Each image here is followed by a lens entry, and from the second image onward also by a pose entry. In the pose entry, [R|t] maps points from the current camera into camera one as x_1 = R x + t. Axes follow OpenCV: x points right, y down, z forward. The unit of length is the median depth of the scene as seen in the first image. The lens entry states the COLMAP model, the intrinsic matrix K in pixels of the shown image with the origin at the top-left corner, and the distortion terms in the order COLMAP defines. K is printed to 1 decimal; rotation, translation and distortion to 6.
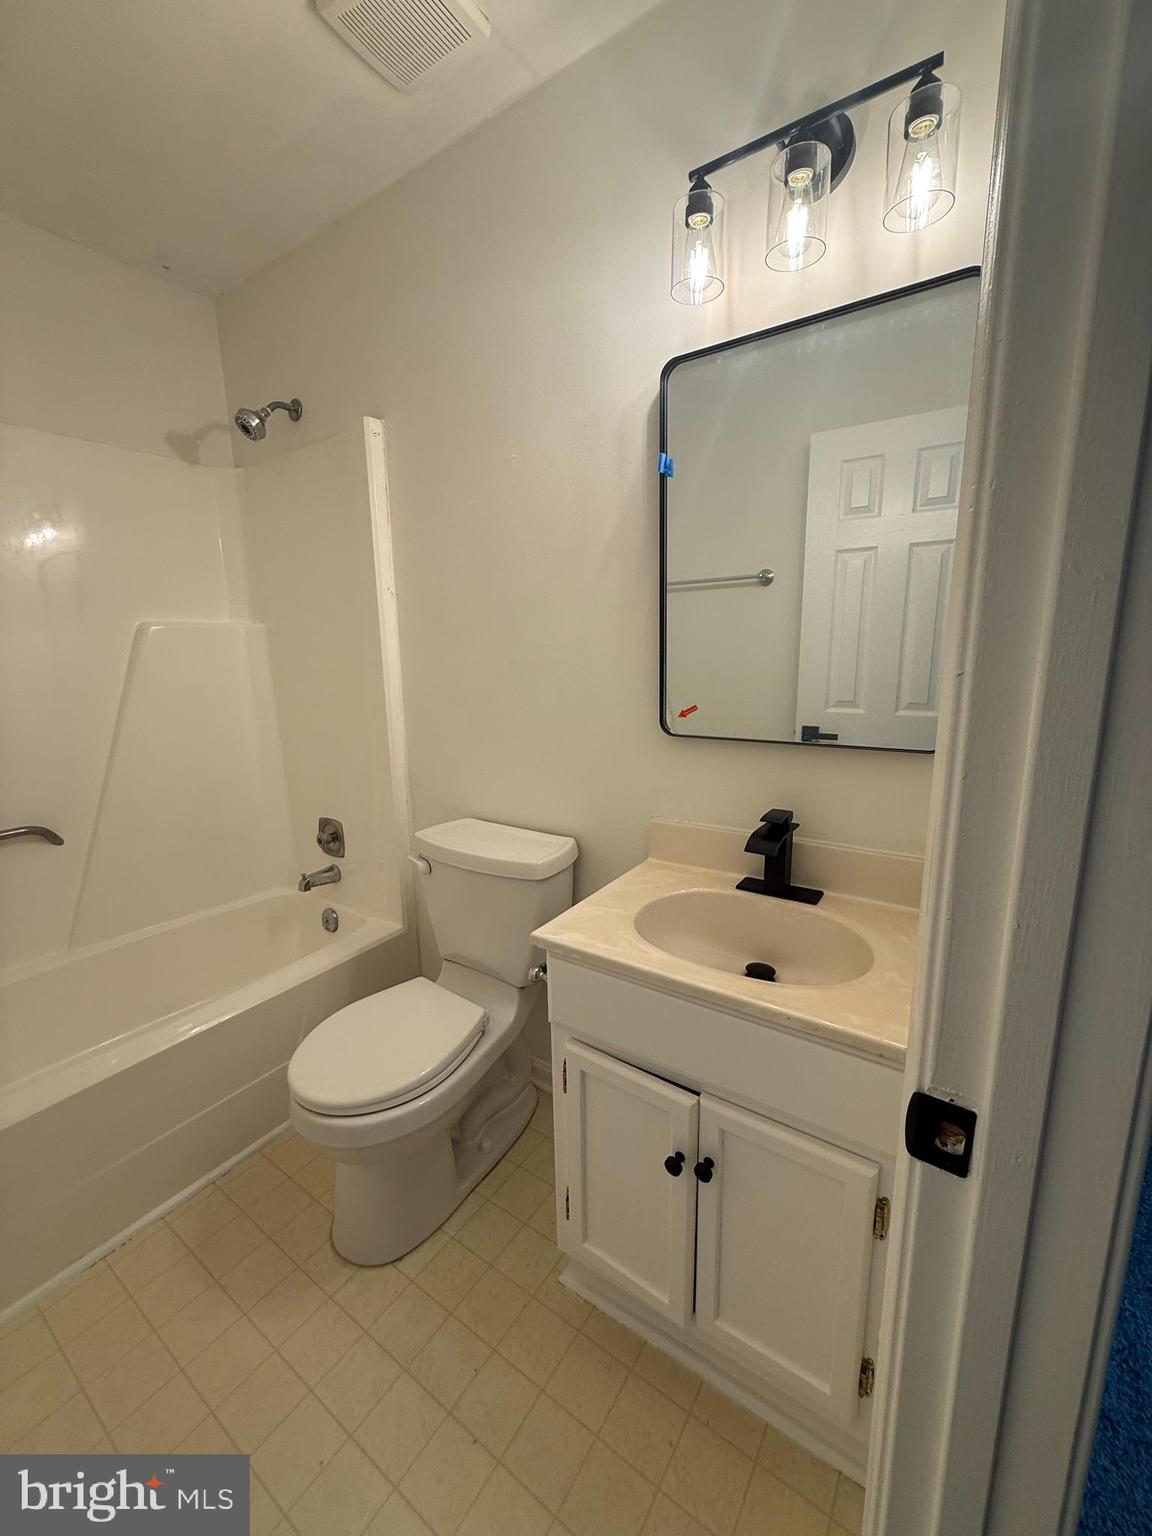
lens RADIAL K [[611.3, 0, 575.1], [0, 611.3, 764.7], [0, 0, 1]] dist [0.000251, -0.000273]
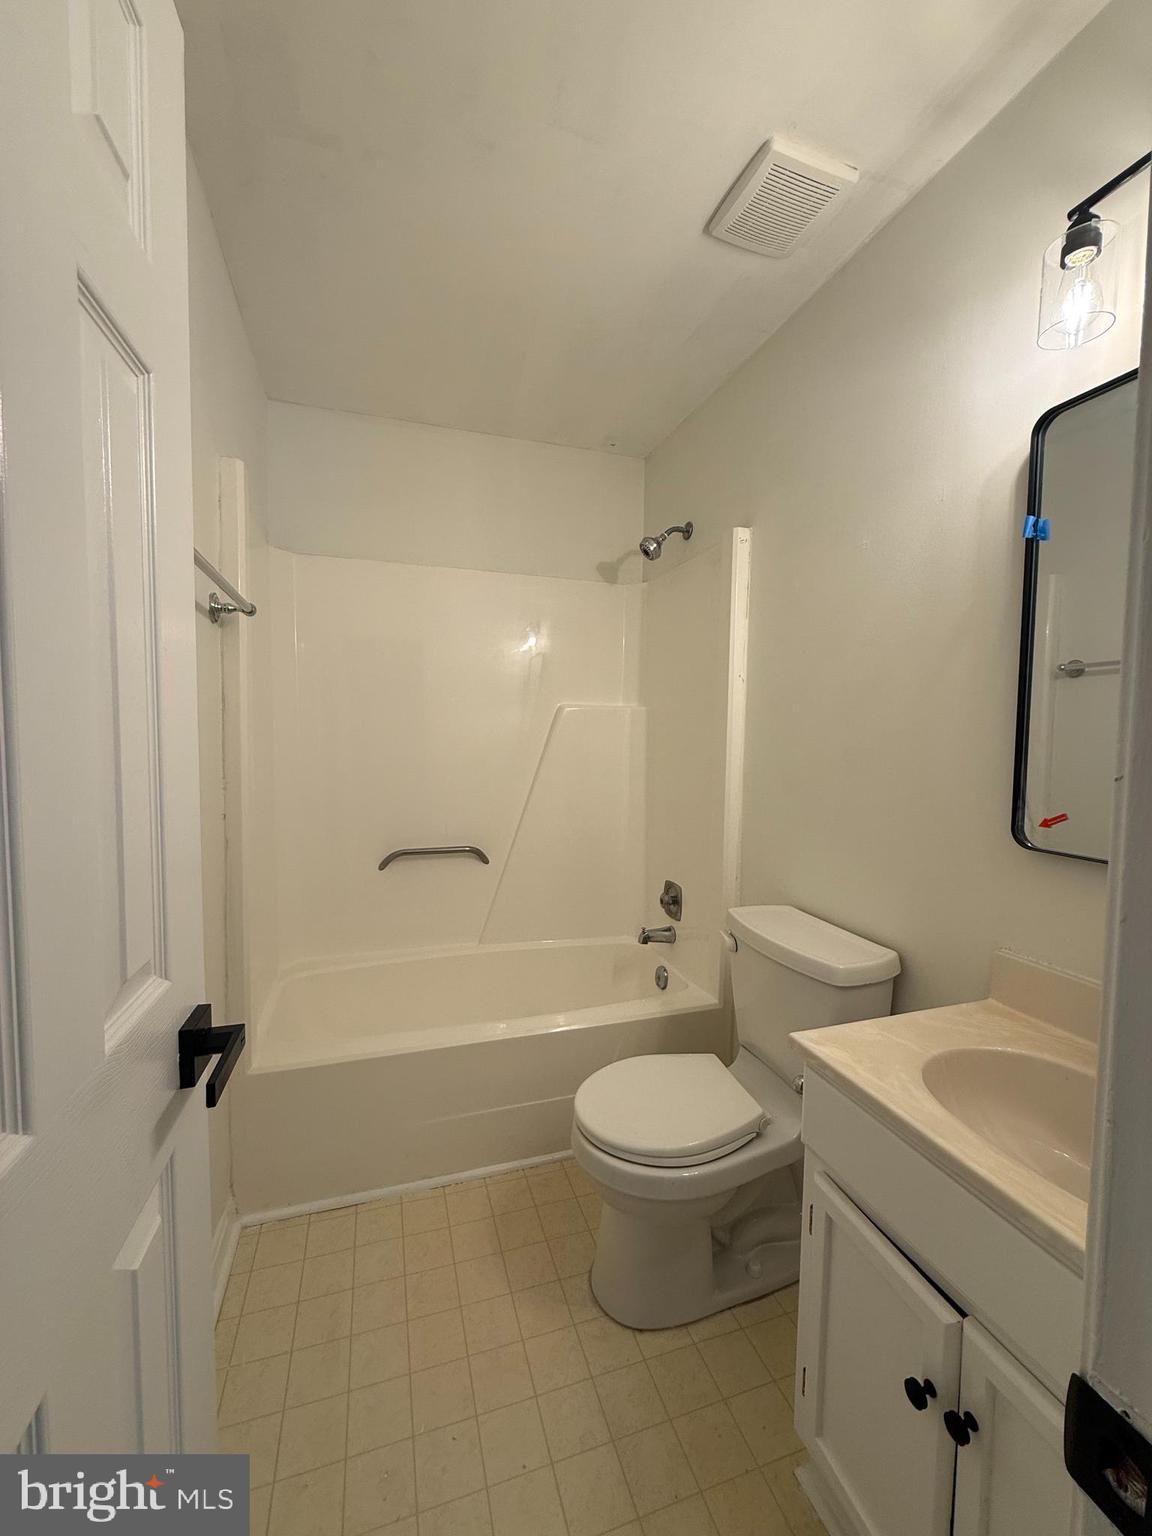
lens RADIAL K [[611.3, 0, 575.1], [0, 611.3, 764.7], [0, 0, 1]] dist [0.000251, -0.000273]
pose [[0.794218, 0.066862, -0.603943, 0.143063], [-0.147371, 0.985448, -0.084704, -0.000740], [0.589490, 0.156277, 0.792514, 0.002456]]
